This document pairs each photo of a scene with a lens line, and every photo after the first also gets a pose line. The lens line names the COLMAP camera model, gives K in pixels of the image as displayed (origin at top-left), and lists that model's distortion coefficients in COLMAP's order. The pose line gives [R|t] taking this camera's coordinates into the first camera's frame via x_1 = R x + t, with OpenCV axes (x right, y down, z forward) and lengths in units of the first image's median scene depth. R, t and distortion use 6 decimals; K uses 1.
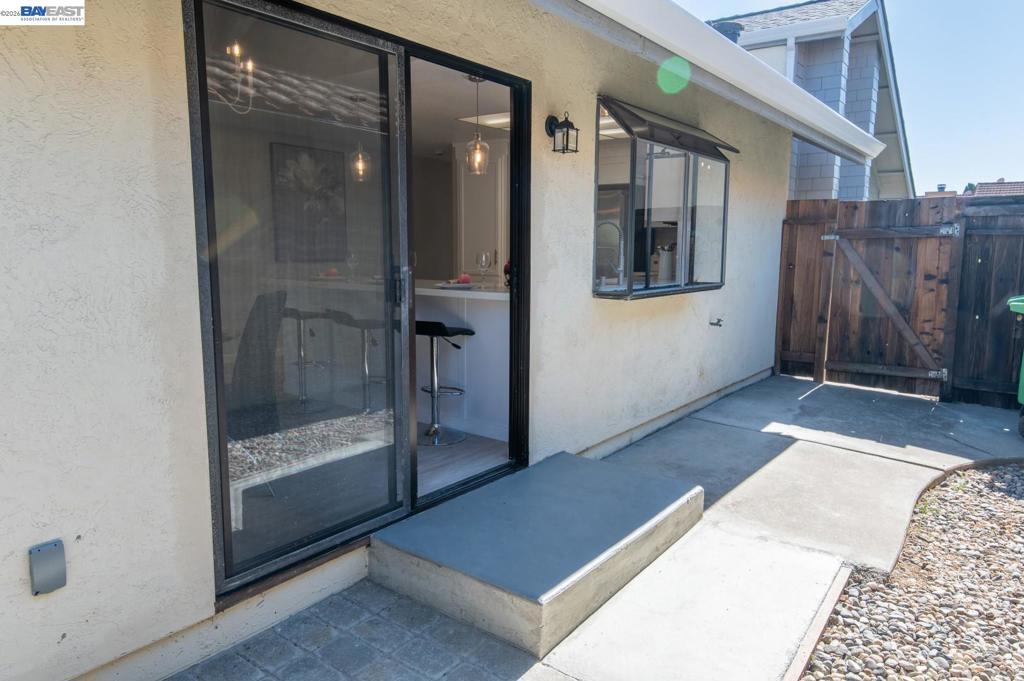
lens RADIAL K [[673.0, 0, 509.3], [0, 673.0, 337.4], [0, 0, 1]] dist [0.031789, 0.003537]
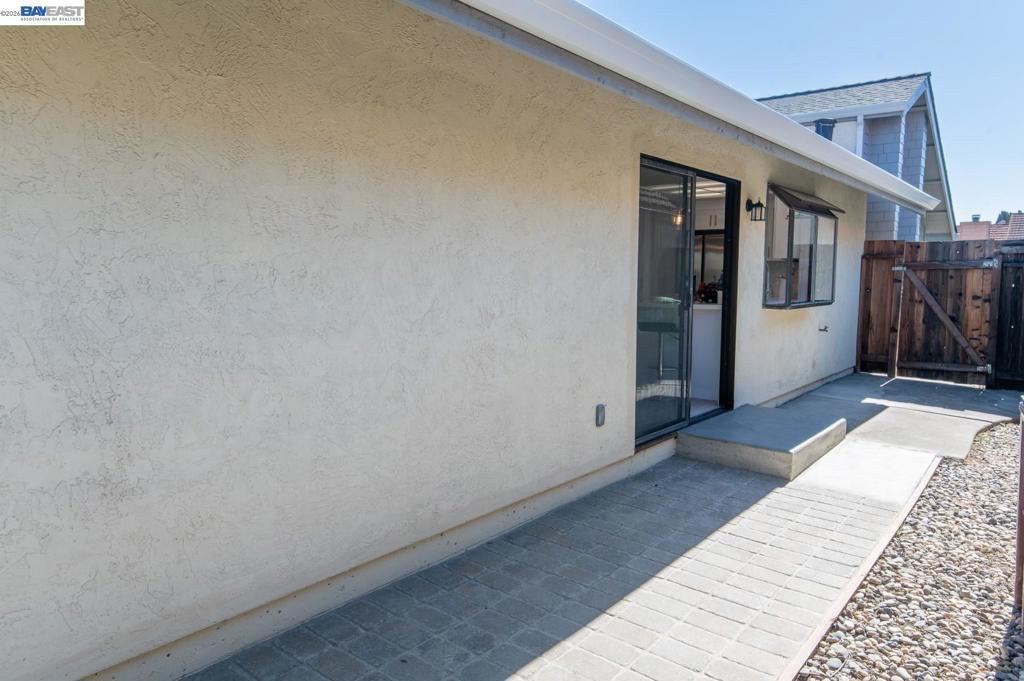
lens RADIAL K [[673.0, 0, 514.9], [0, 673.0, 341.3], [0, 0, 1]] dist [0.031789, 0.003537]
pose [[0.999551, 0.000710, -0.029949, -0.273049], [-0.001751, 0.999395, -0.034729, 0.049610], [0.029906, 0.034766, 0.998948, -0.402274]]
